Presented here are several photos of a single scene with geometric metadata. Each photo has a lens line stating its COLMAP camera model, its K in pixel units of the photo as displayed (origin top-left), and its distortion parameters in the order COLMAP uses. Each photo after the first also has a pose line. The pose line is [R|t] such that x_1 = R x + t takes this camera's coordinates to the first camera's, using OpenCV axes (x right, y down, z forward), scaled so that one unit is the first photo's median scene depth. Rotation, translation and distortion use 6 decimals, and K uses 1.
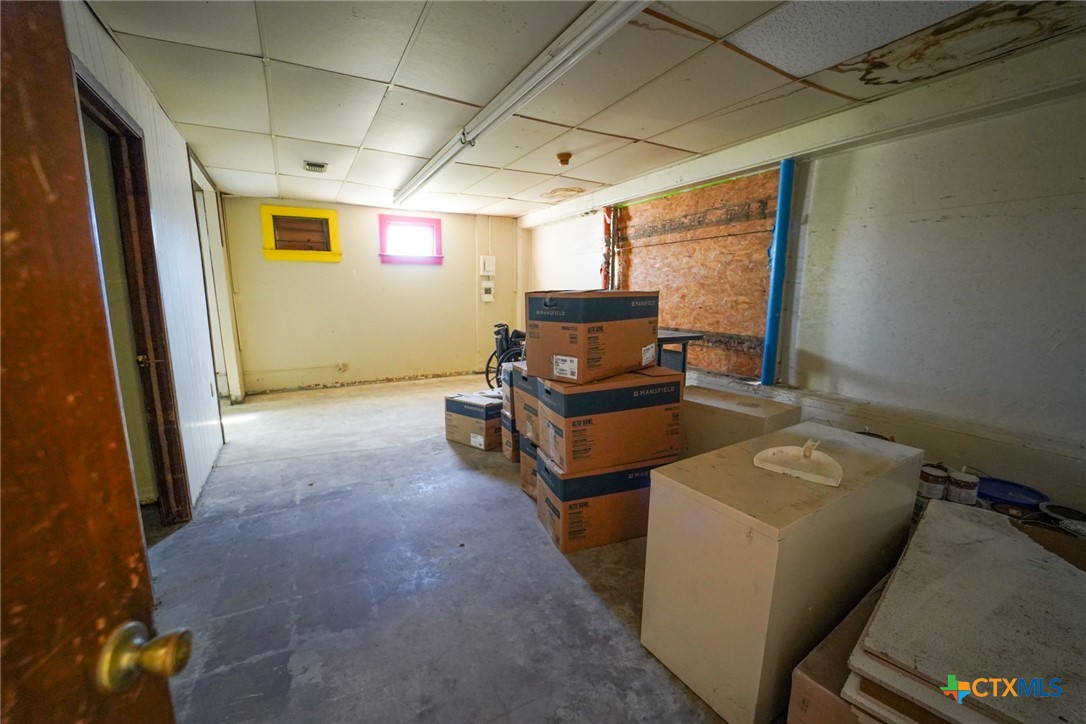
lens RADIAL K [[437.6, 0, 538.2], [0, 437.6, 365.7], [0, 0, 1]] dist [-0.017473, 0.000154]
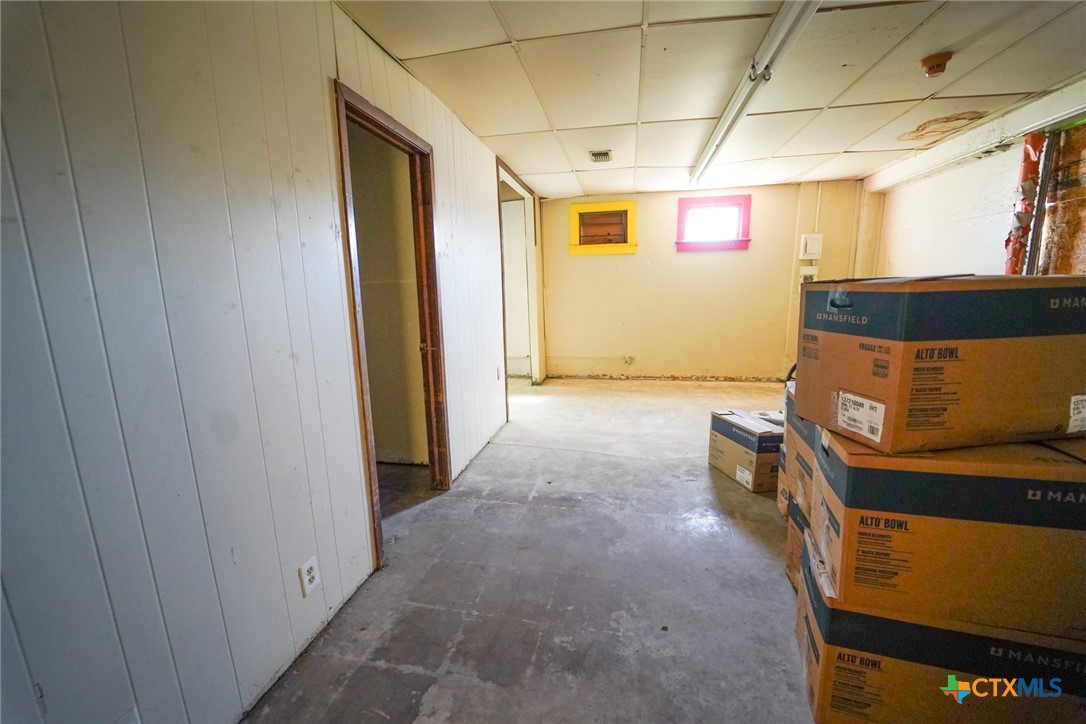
lens RADIAL K [[437.6, 0, 545.8], [0, 437.6, 364.6], [0, 0, 1]] dist [-0.017473, 0.000154]
pose [[0.769090, 0.096067, -0.631880, 0.059276], [-0.083451, 0.995270, 0.049743, -0.034031], [0.633669, 0.014474, 0.773469, 0.190129]]
